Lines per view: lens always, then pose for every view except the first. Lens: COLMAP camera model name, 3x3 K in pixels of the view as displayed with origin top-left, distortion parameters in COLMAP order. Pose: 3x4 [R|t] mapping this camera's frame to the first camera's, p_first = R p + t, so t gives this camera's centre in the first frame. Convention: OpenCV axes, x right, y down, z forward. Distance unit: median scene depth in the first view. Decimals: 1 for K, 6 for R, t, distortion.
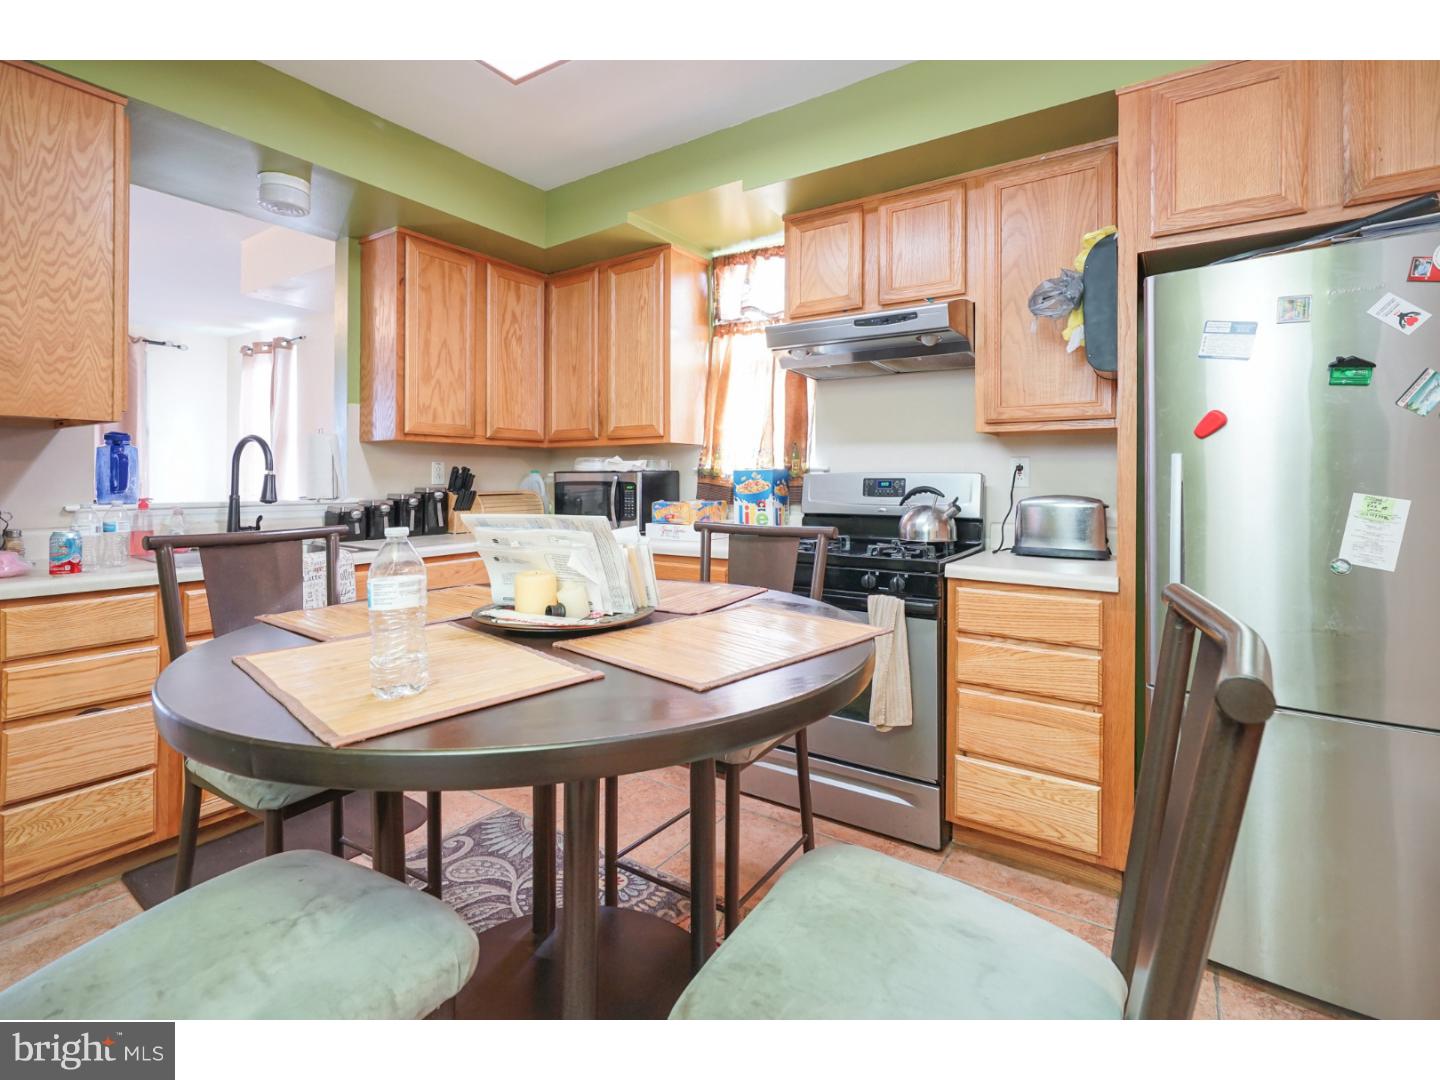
lens RADIAL K [[657.0, 0, 745.3], [0, 657.0, 480.2], [0, 0, 1]] dist [-0.008296, 0.003279]
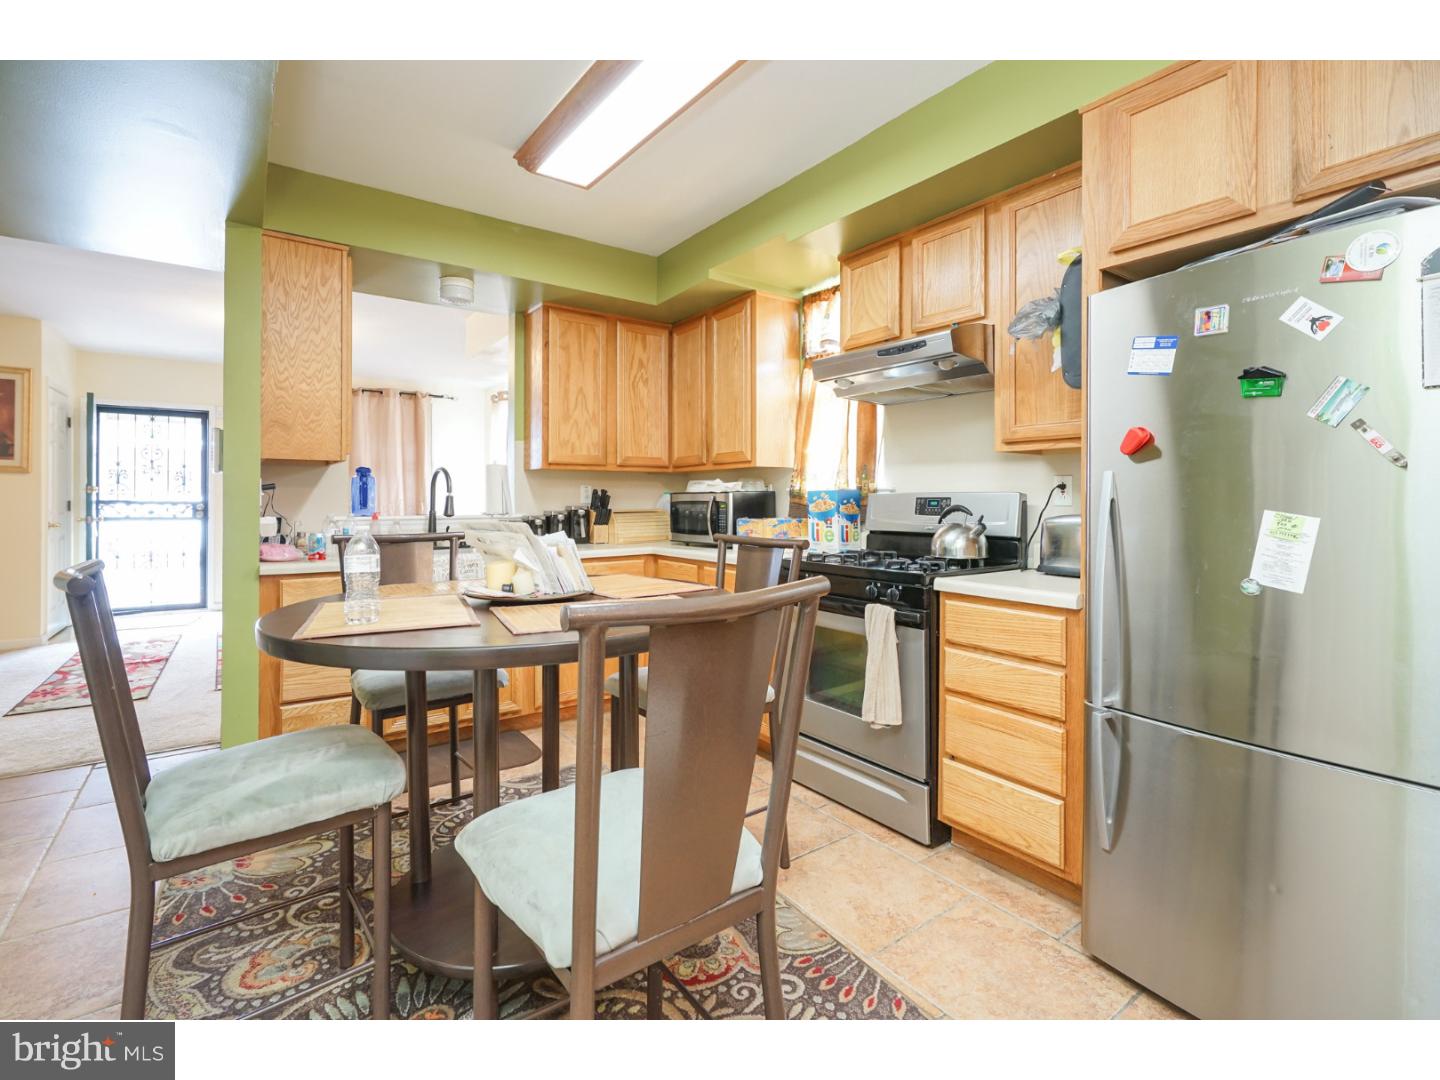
lens RADIAL K [[657.0, 0, 745.4], [0, 657.0, 502.3], [0, 0, 1]] dist [-0.008296, 0.003279]
pose [[0.942548, -0.000298, -0.334071, 0.329796], [0.000666, 0.999999, 0.000985, 0.004050], [0.334070, -0.001151, 0.942547, -0.092049]]
